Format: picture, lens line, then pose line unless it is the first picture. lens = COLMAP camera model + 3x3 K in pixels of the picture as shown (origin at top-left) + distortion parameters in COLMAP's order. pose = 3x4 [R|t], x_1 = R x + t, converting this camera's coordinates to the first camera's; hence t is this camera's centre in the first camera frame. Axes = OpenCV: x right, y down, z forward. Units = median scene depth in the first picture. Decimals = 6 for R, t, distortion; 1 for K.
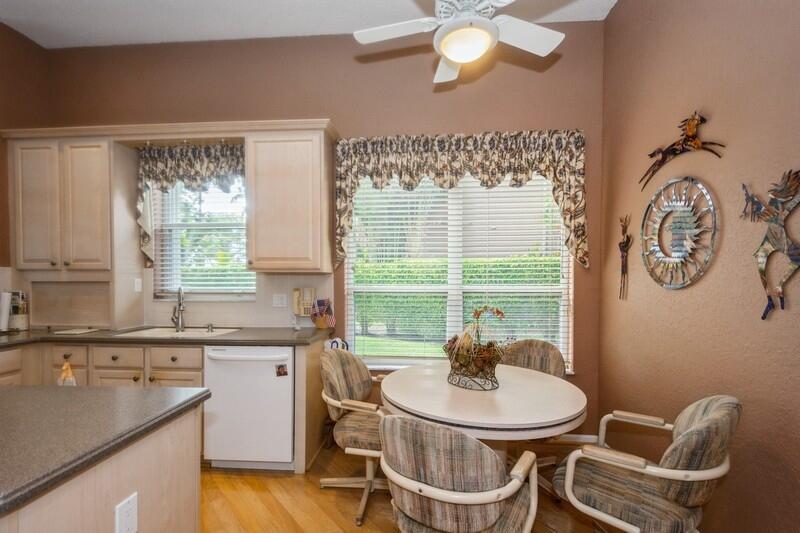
lens RADIAL K [[359.9, 0, 398.2], [0, 359.9, 279.6], [0, 0, 1]] dist [0.003519, 0.000219]
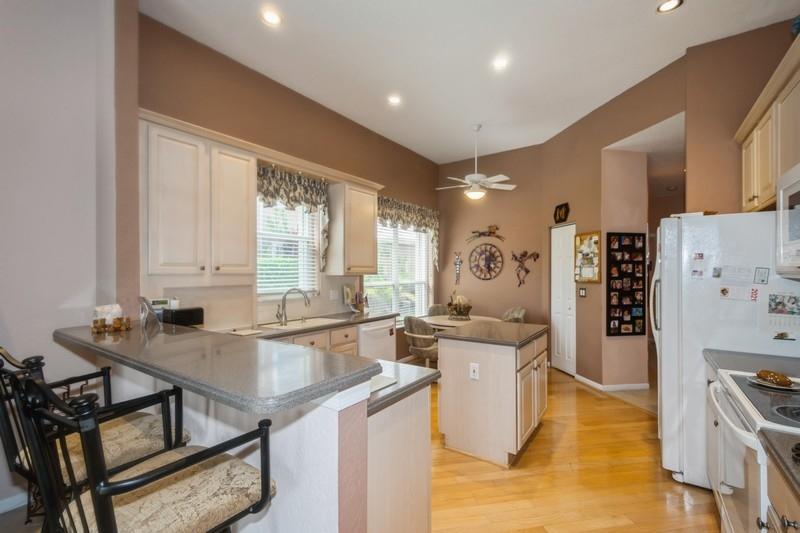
lens RADIAL K [[359.9, 0, 398.3], [0, 359.9, 269.2], [0, 0, 1]] dist [0.003519, 0.000219]
pose [[0.508333, 0.006594, 0.861135, -1.515311], [0.013781, 0.999780, -0.015791, -0.018924], [-0.861050, 0.019894, 0.508131, 0.068171]]
